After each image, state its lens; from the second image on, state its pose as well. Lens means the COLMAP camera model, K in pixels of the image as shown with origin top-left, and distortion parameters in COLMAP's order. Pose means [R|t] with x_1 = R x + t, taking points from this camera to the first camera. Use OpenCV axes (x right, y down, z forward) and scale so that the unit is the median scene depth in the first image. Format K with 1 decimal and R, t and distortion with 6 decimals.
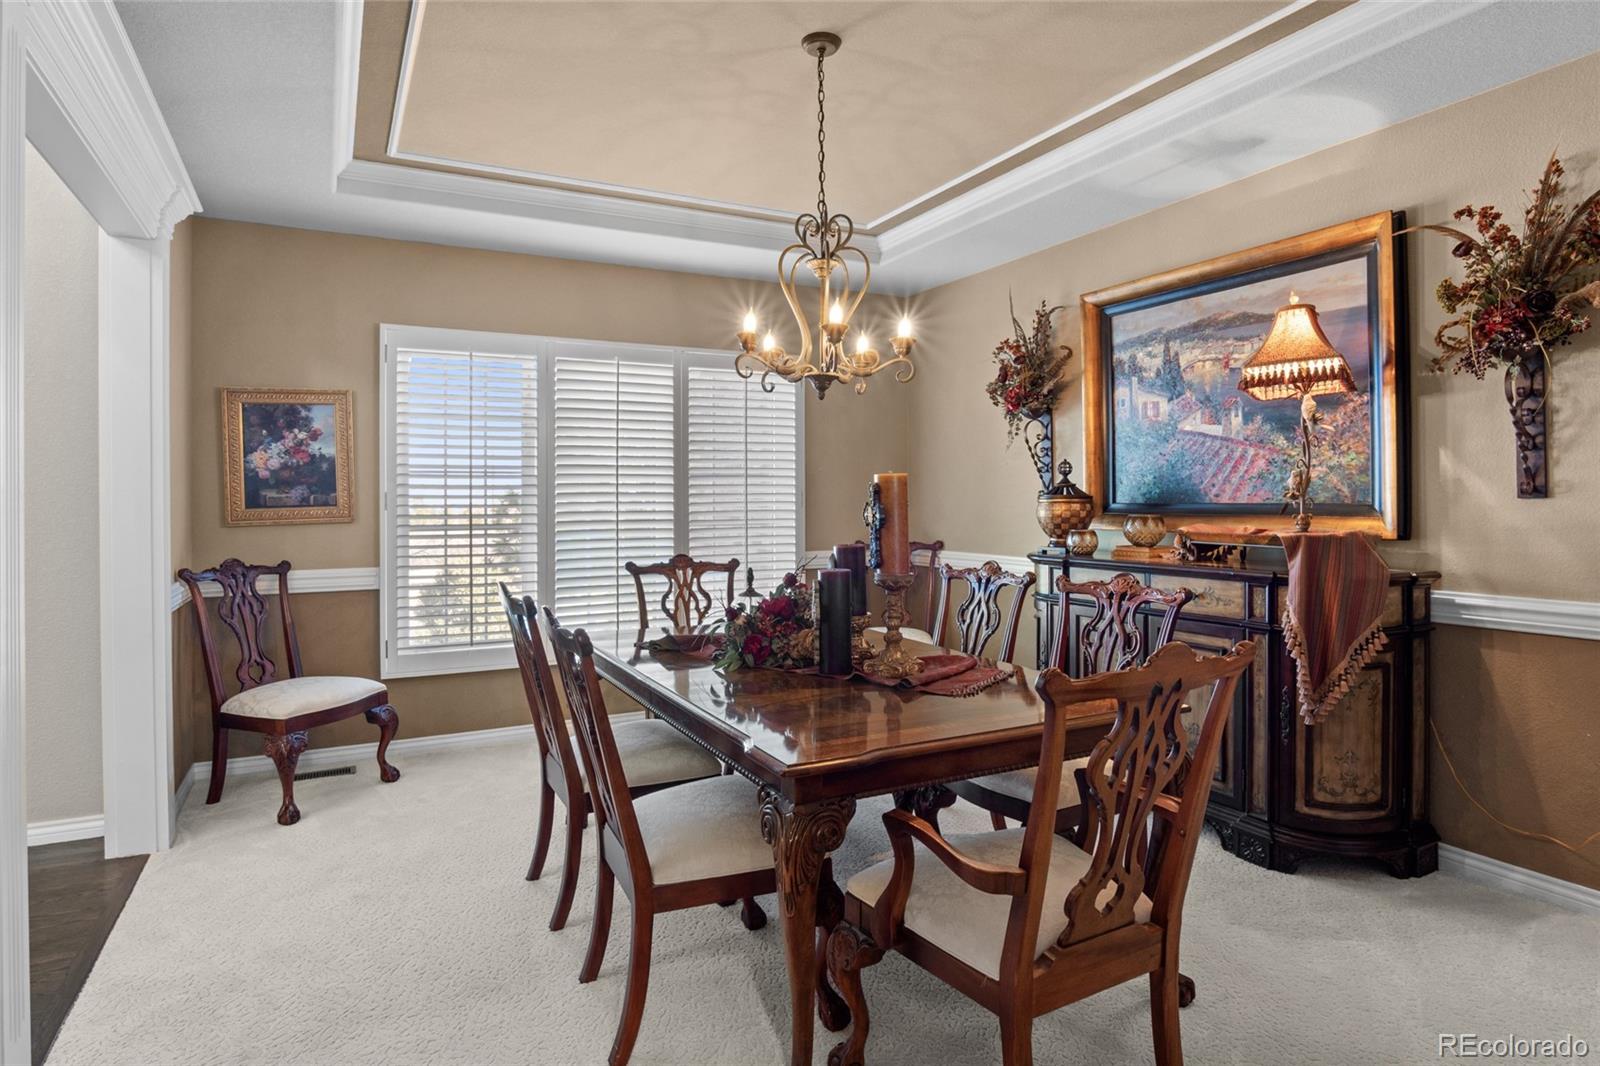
lens RADIAL K [[868.7, 0, 801.3], [0, 868.7, 516.4], [0, 0, 1]] dist [-0.030879, 0.007490]
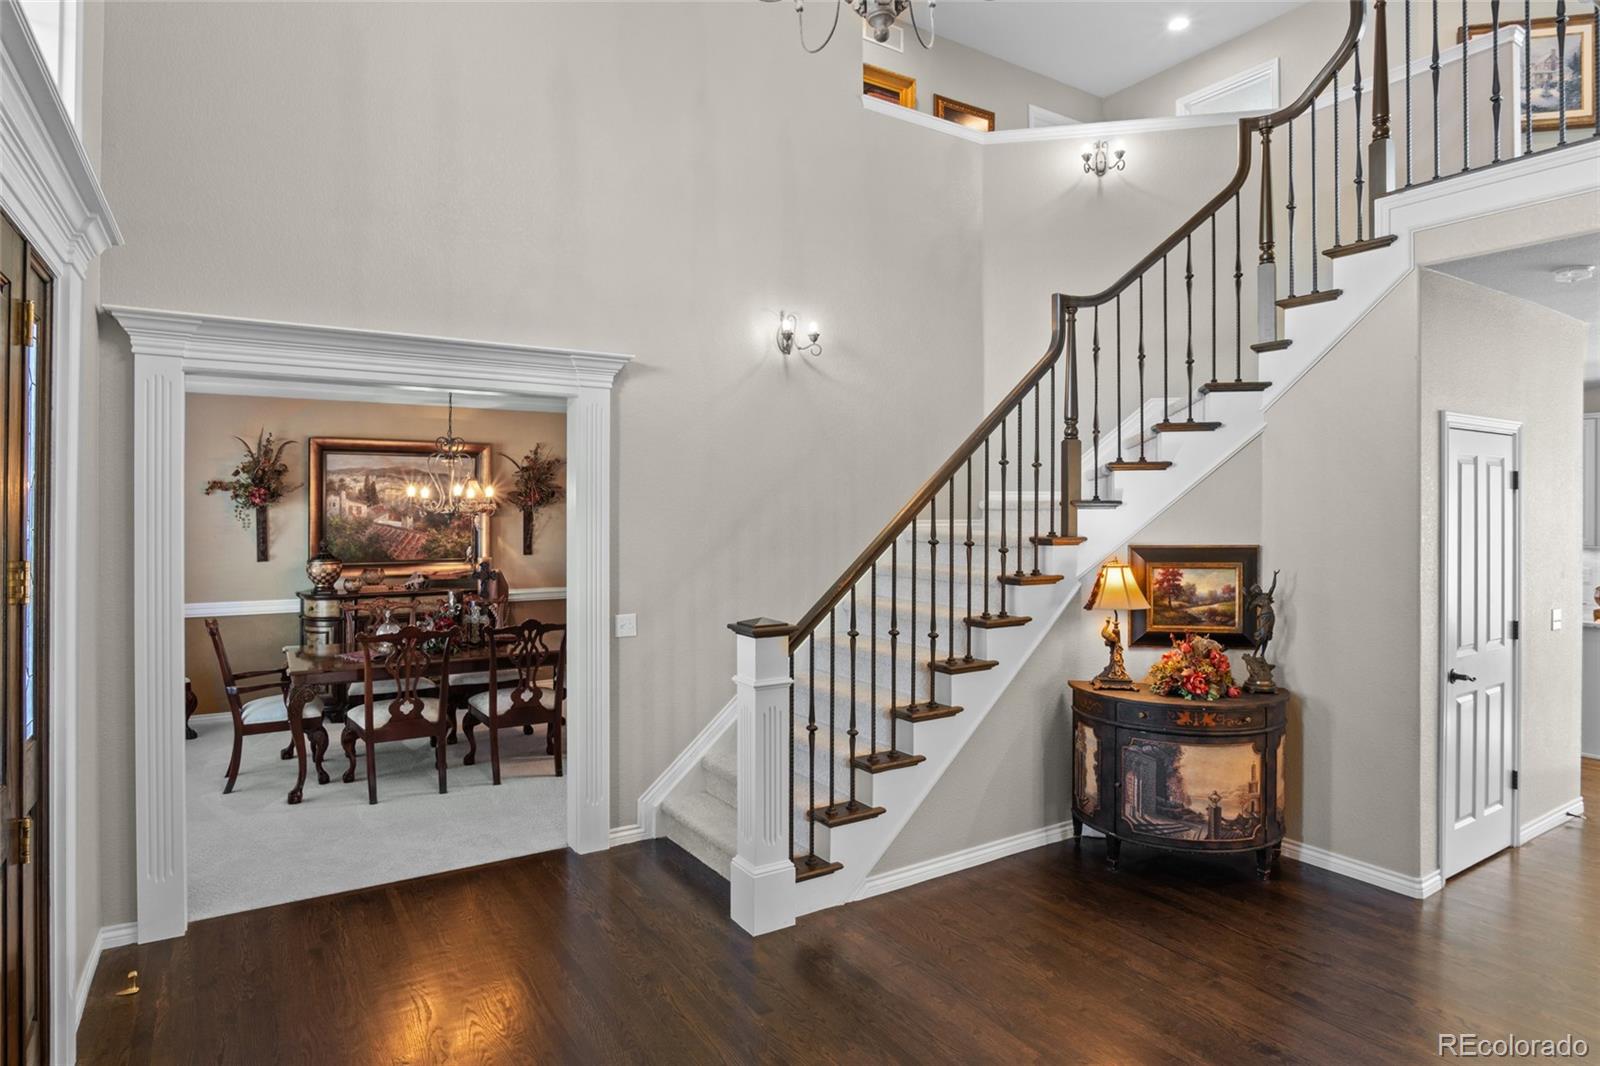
lens RADIAL K [[868.7, 0, 802.1], [0, 868.7, 520.3], [0, 0, 1]] dist [-0.030879, 0.007490]
pose [[-0.070076, -0.012112, 0.997468, -1.523898], [0.012201, 0.999841, 0.012998, -0.117707], [-0.997467, 0.013081, -0.069917, 0.189802]]
